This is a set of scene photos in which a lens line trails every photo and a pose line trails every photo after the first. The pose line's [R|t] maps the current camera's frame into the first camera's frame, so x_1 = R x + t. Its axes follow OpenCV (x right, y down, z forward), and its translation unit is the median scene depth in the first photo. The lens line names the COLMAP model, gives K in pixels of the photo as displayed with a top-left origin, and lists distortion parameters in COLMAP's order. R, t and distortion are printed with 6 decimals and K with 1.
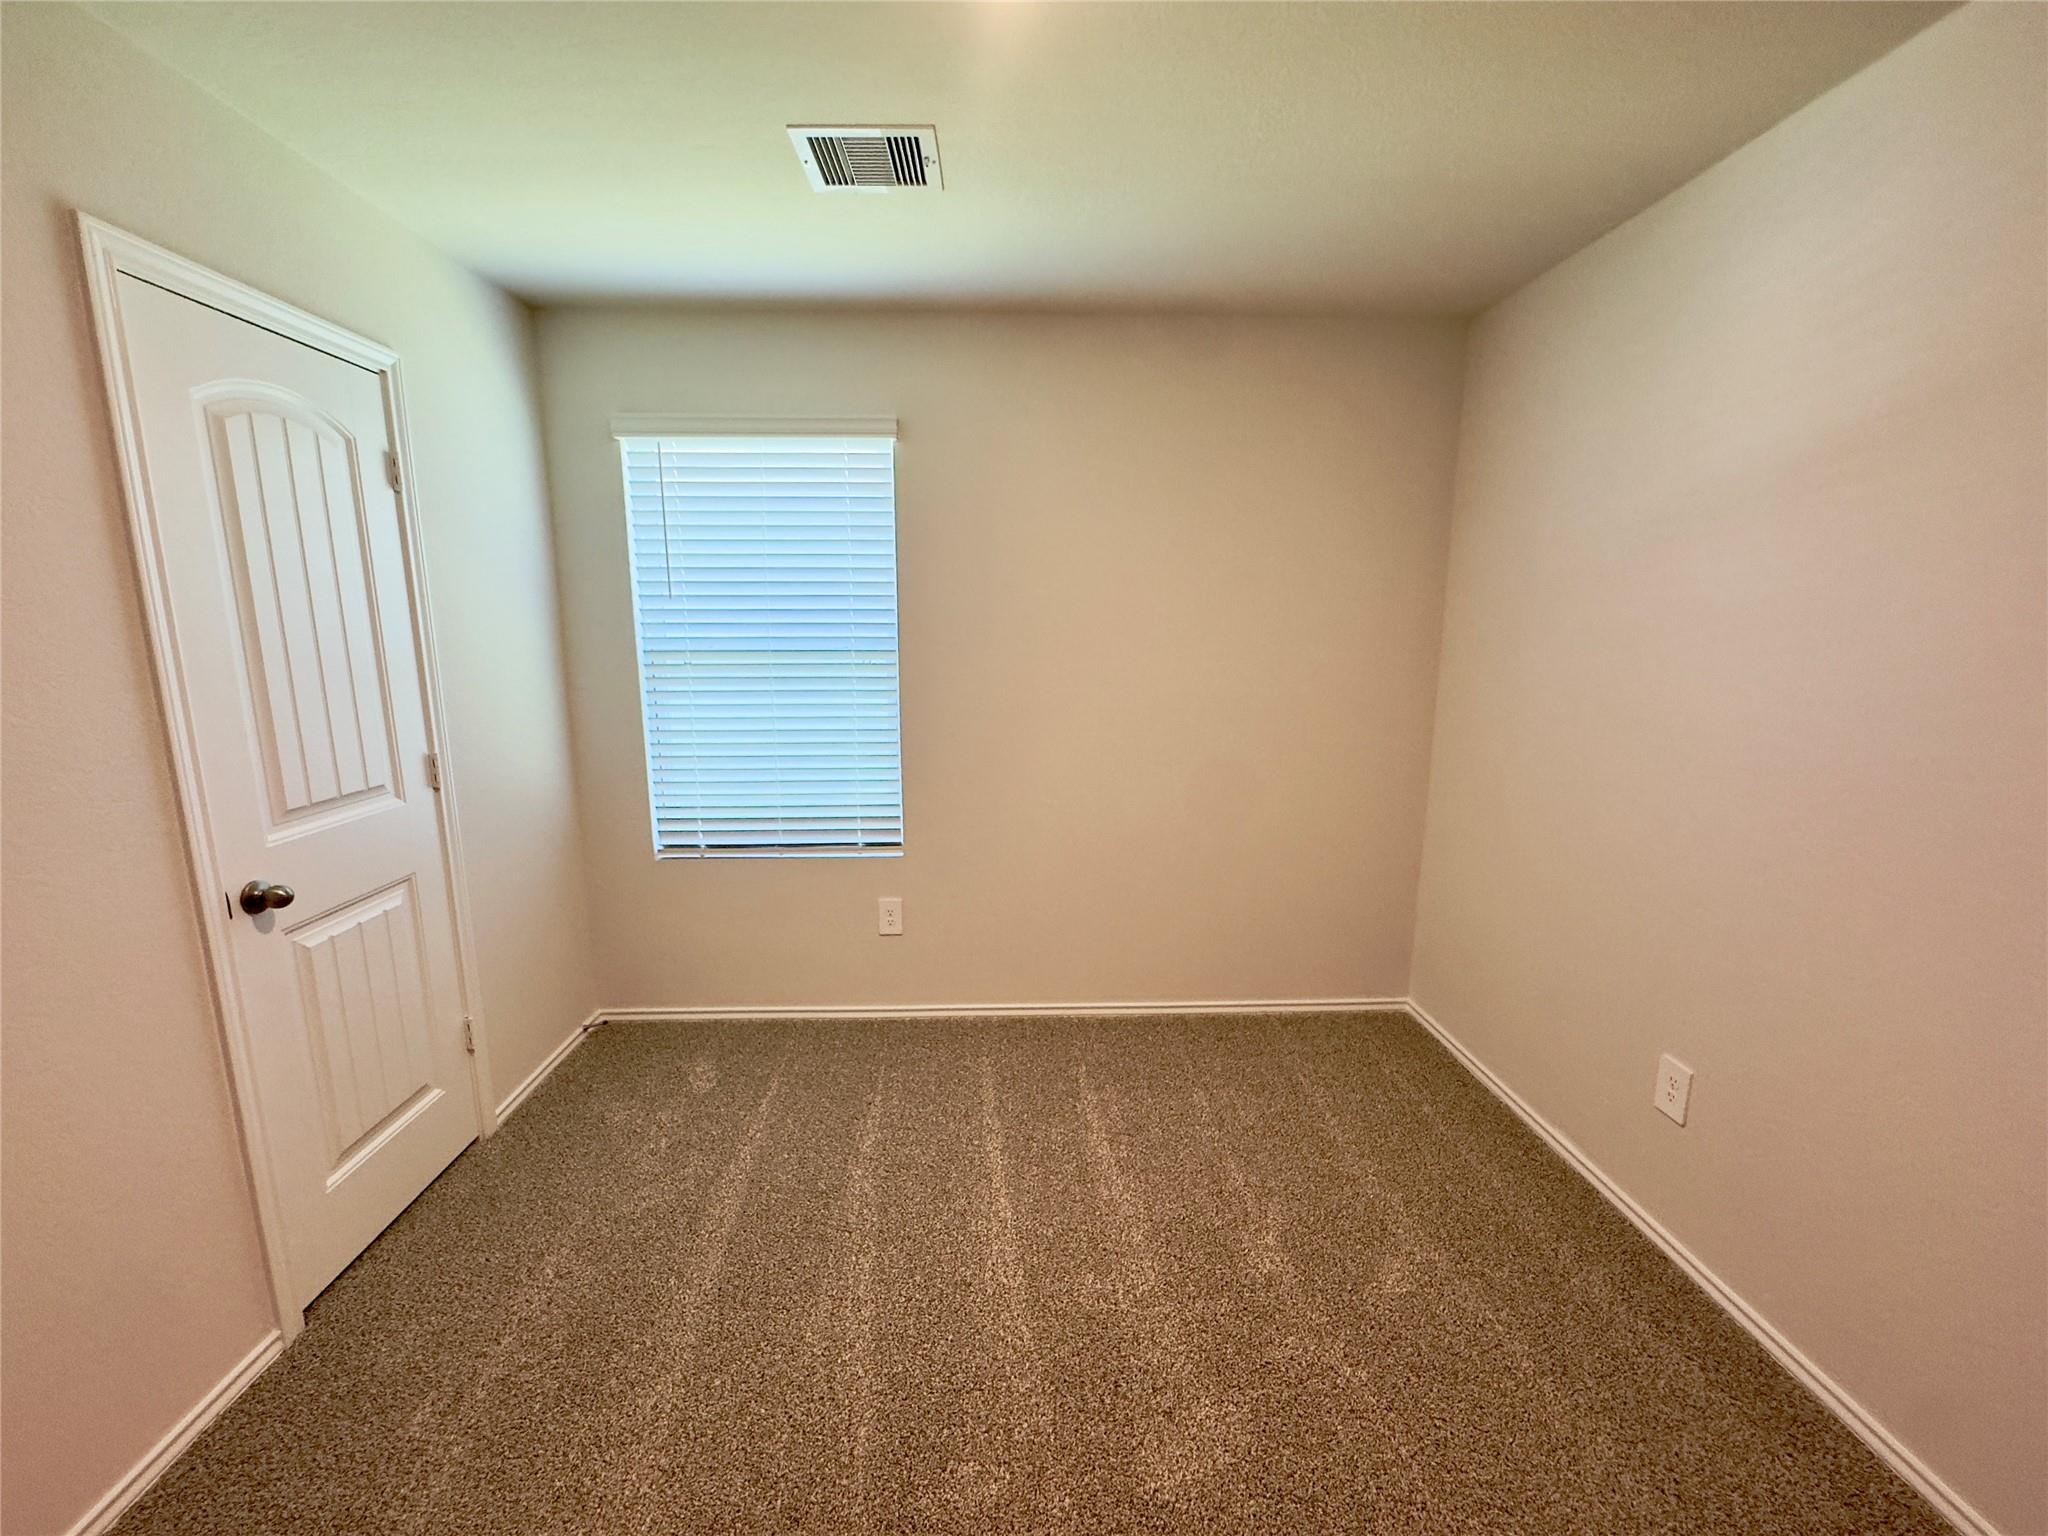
lens RADIAL K [[819.8, 0, 1023.1], [0, 819.8, 782.6], [0, 0, 1]] dist [-0.005219, 0.000503]
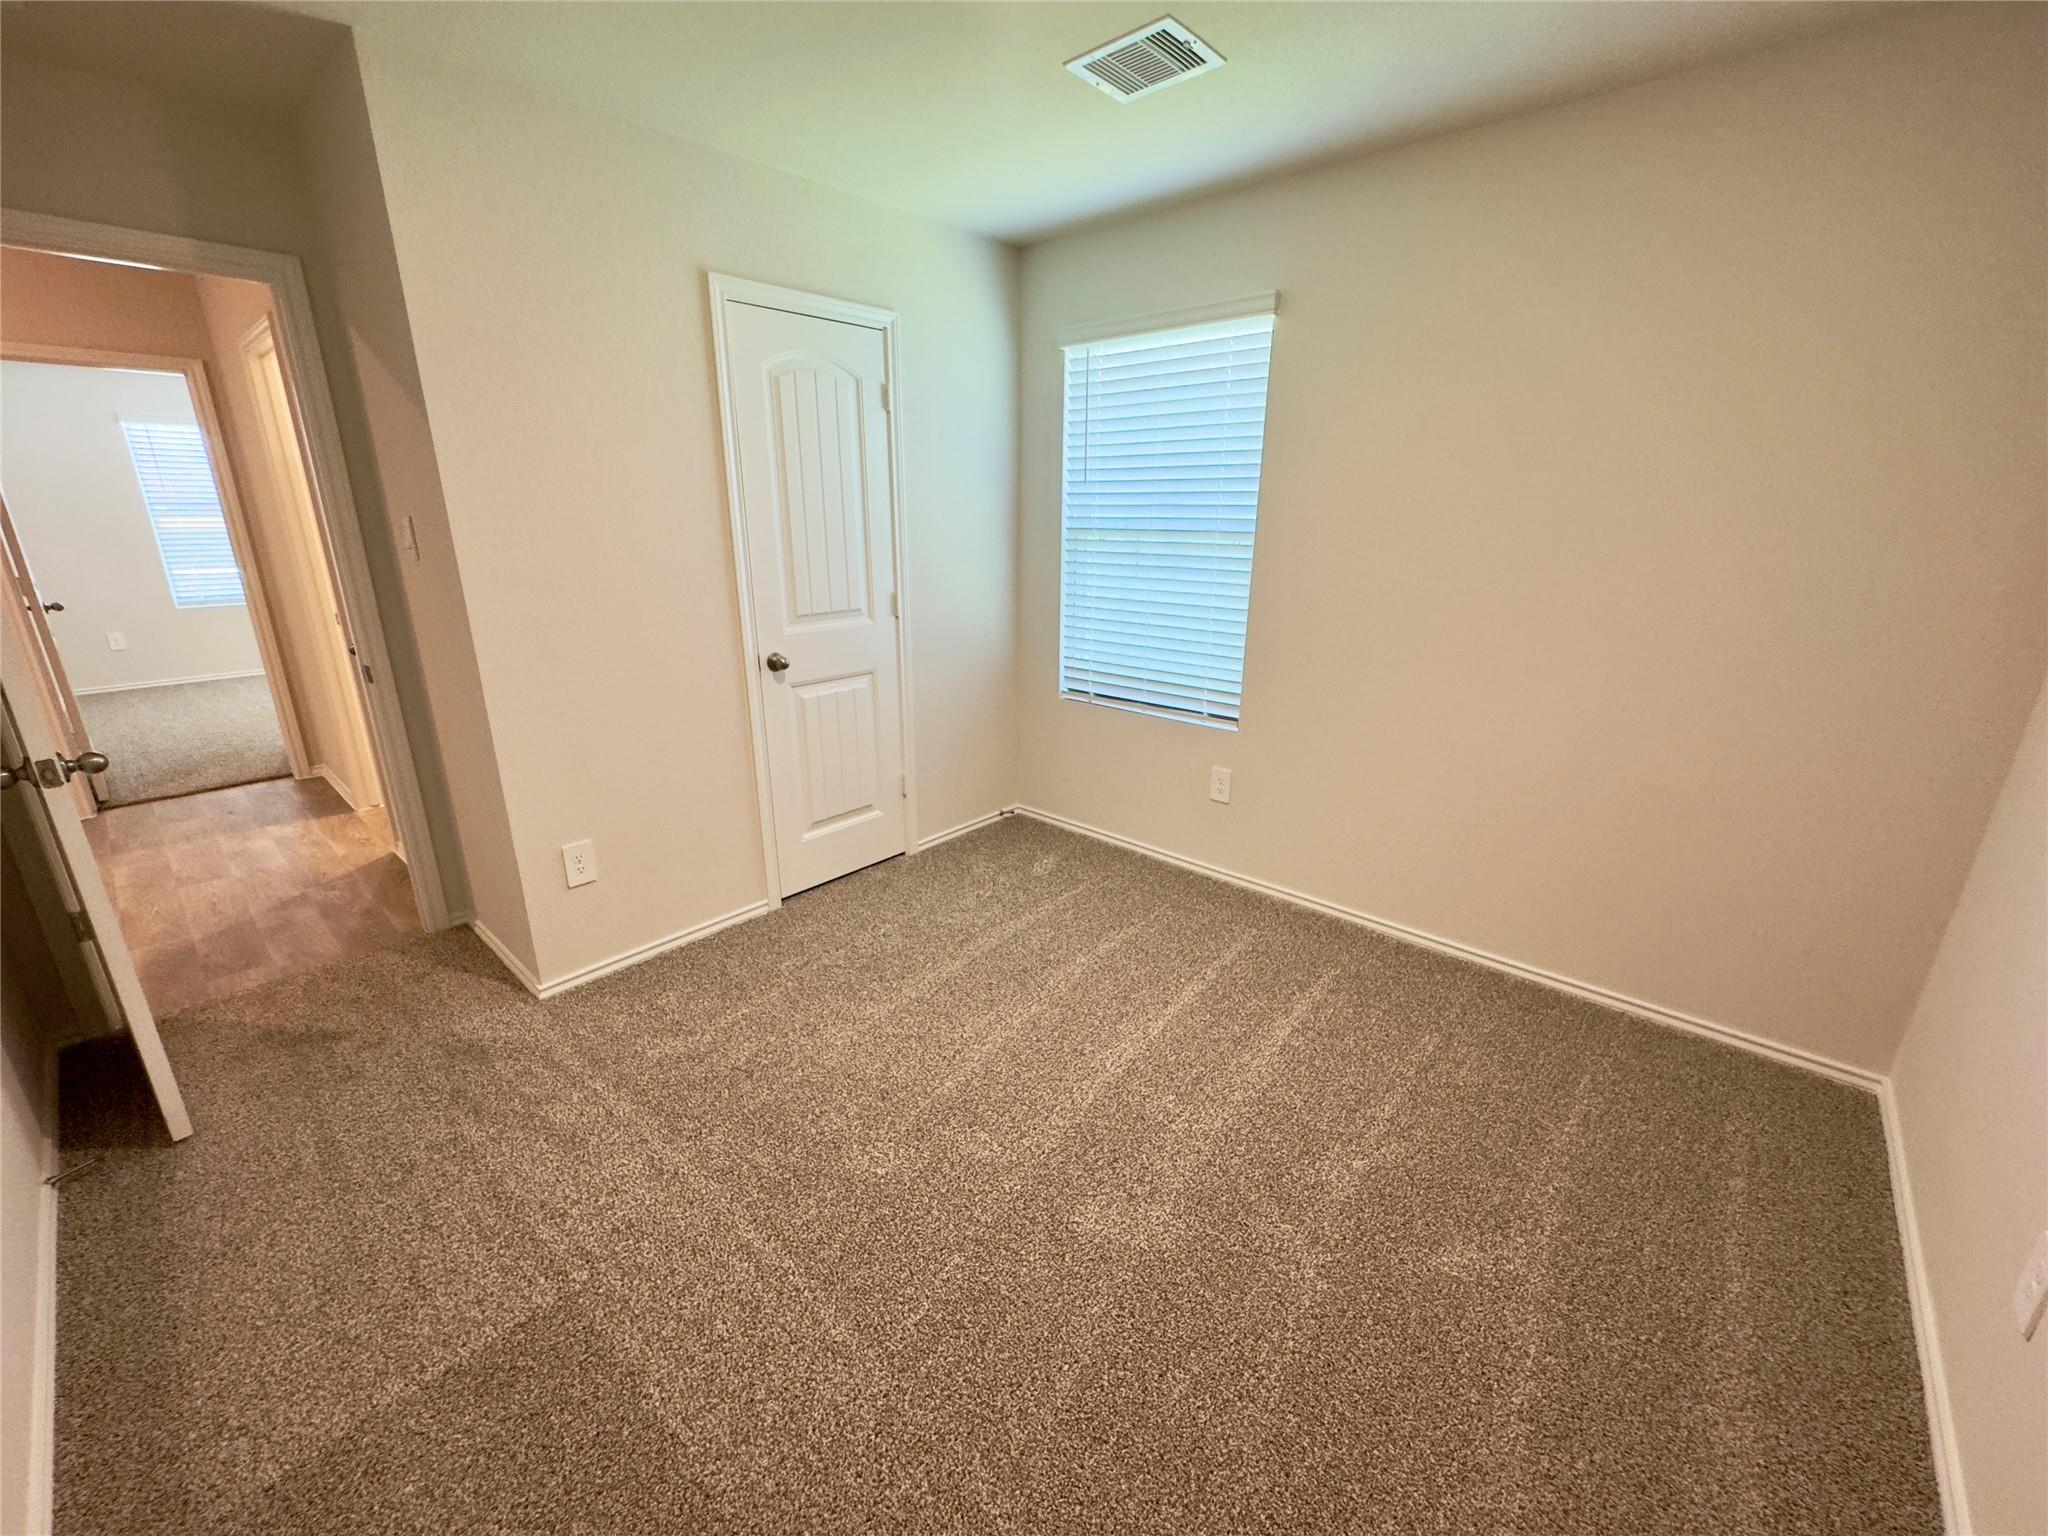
lens RADIAL K [[819.8, 0, 1031.4], [0, 819.8, 786.6], [0, 0, 1]] dist [-0.005219, 0.000503]
pose [[0.722811, 0.224725, -0.653486, 0.496024], [-0.138125, 0.973547, 0.182012, 0.002790], [0.677101, -0.041298, 0.734730, 0.042713]]
